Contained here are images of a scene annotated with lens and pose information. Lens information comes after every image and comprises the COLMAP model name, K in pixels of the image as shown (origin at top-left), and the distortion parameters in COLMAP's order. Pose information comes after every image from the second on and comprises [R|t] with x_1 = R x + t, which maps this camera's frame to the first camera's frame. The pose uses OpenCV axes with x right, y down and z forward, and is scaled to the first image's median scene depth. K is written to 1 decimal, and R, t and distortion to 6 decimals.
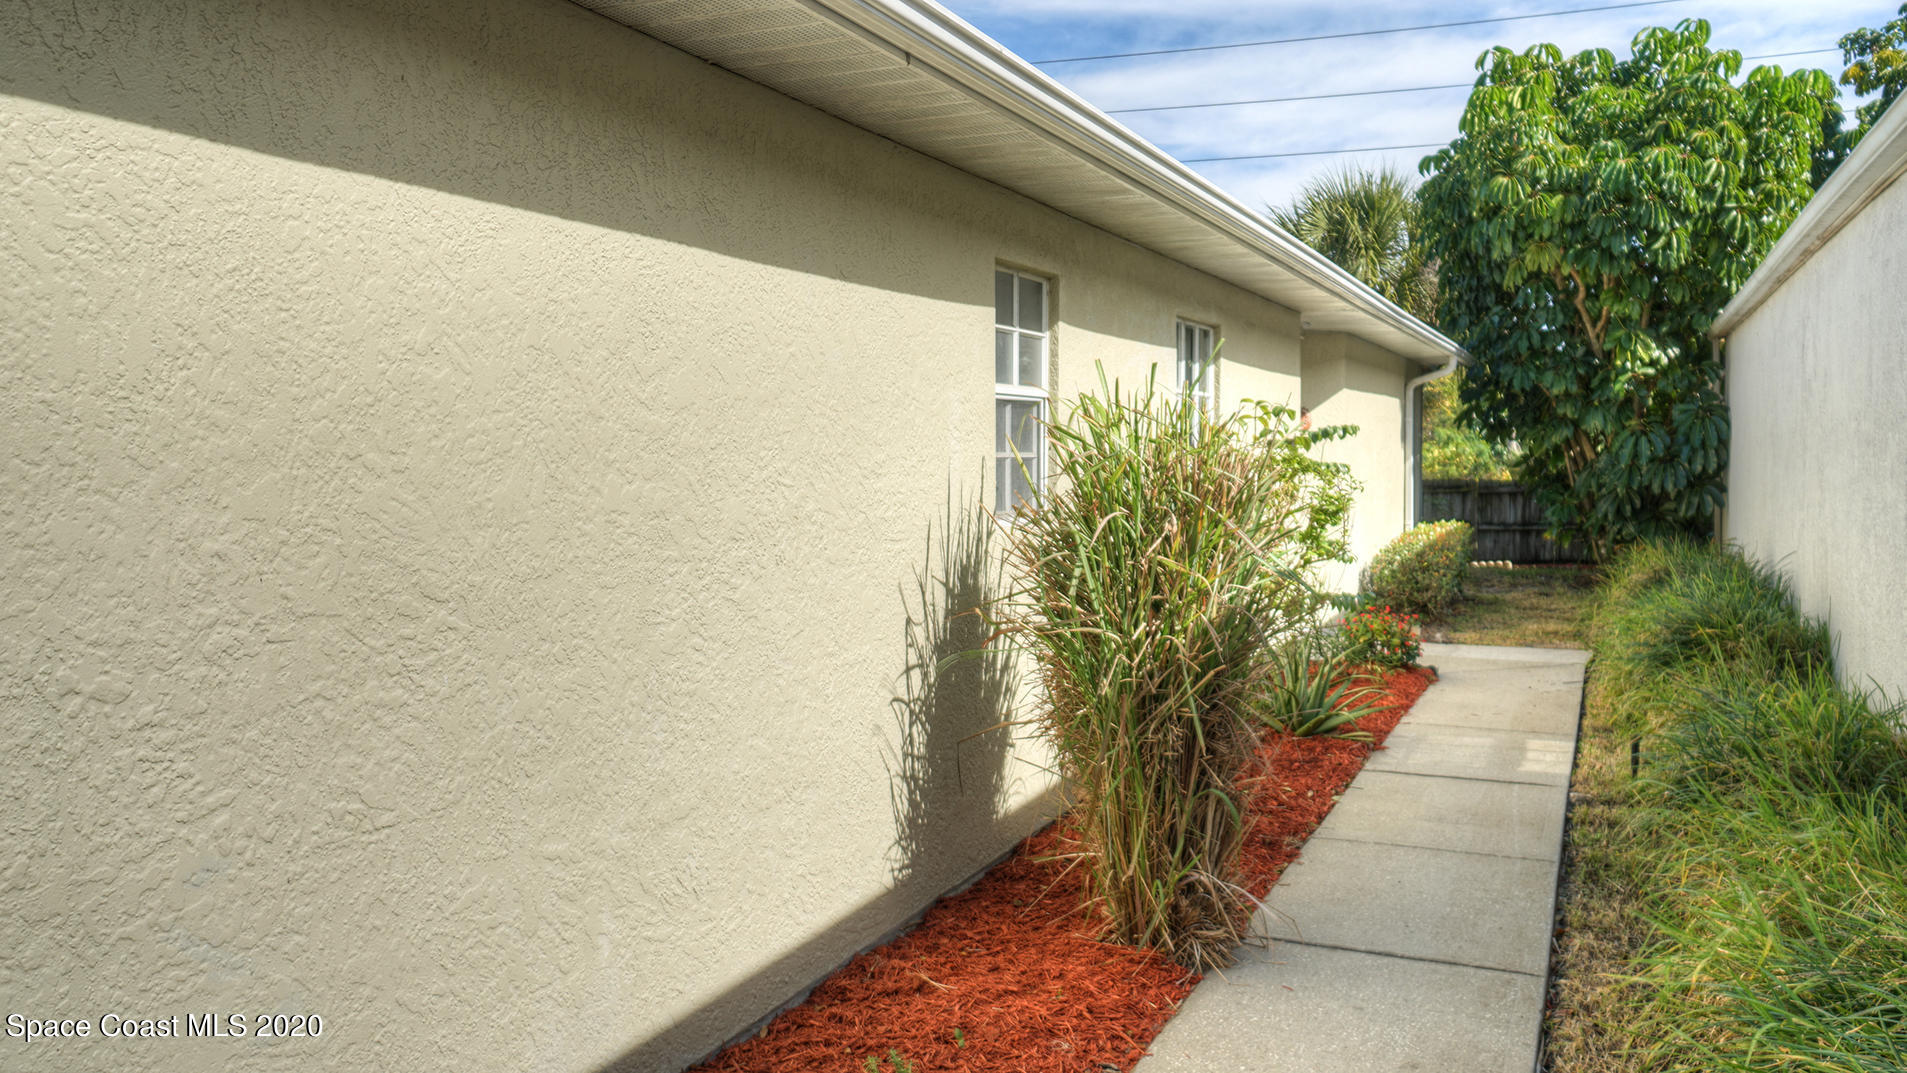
lens RADIAL K [[1507.6, 0, 951.6], [0, 1507.6, 538.3], [0, 0, 1]] dist [0.041152, -0.008305]
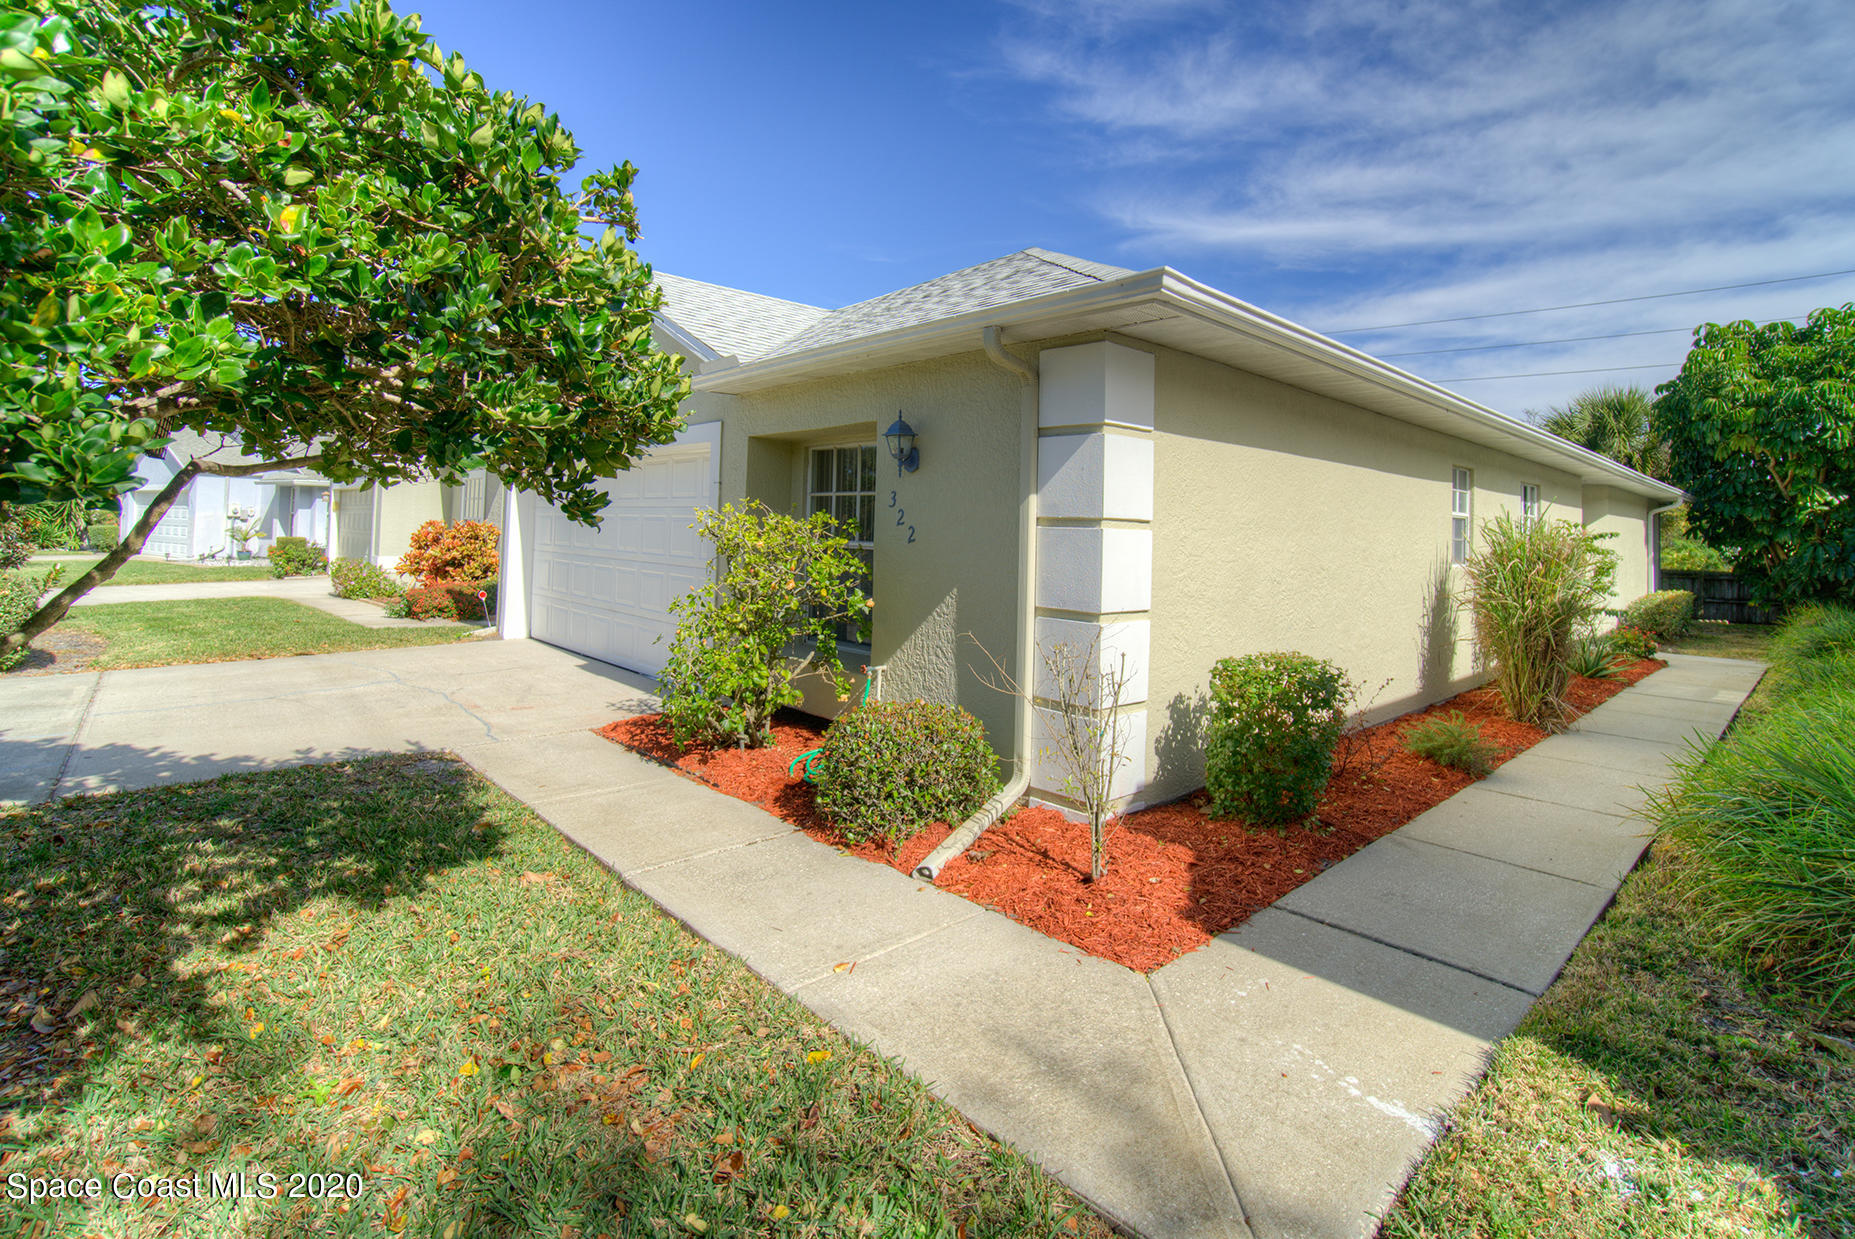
lens RADIAL K [[845.7, 0, 975.8], [0, 845.7, 505.7], [0, 0, 1]] dist [0.004785, 0.003278]
pose [[0.928023, 0.019972, -0.371988, -0.064816], [-0.055255, 0.994896, -0.084431, 0.019343], [0.368403, 0.098908, 0.924390, -0.225973]]
